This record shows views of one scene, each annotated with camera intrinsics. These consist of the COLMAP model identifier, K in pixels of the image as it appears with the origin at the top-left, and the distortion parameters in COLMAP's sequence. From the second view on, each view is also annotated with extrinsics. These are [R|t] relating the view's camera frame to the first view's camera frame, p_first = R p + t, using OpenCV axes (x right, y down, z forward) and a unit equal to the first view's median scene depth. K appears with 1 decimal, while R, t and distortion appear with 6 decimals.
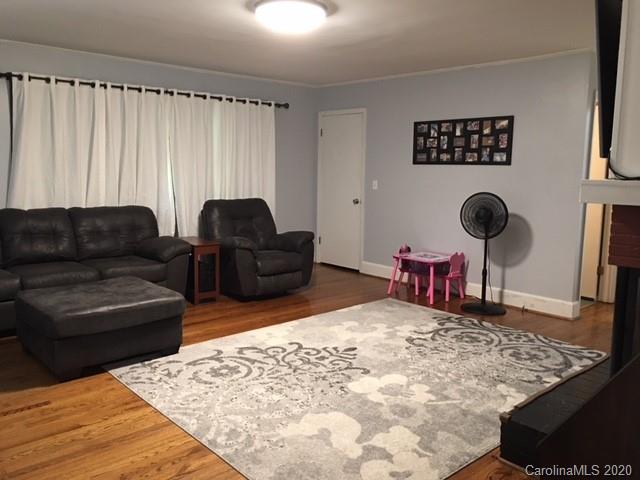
lens RADIAL K [[544.0, 0, 316.5], [0, 544.0, 232.7], [0, 0, 1]] dist [0.086835, -0.116776]
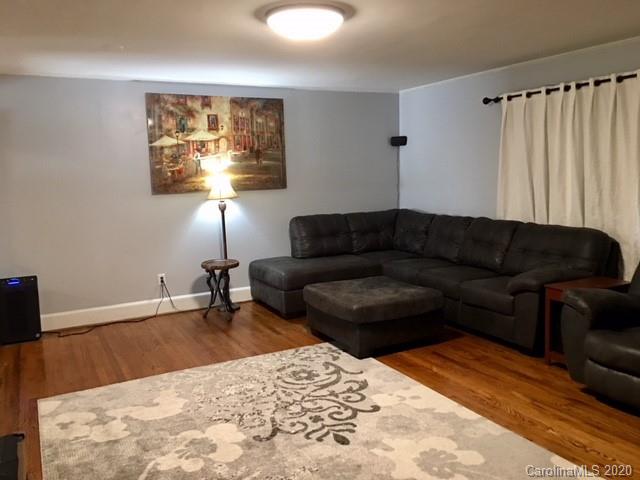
lens RADIAL K [[544.0, 0, 316.5], [0, 544.0, 232.7], [0, 0, 1]] dist [0.086835, -0.116776]
pose [[-0.242261, 0.104232, -0.964596, 0.800109], [-0.099224, 0.986338, 0.131501, -0.161255], [0.965124, 0.127569, -0.228609, 1.180474]]
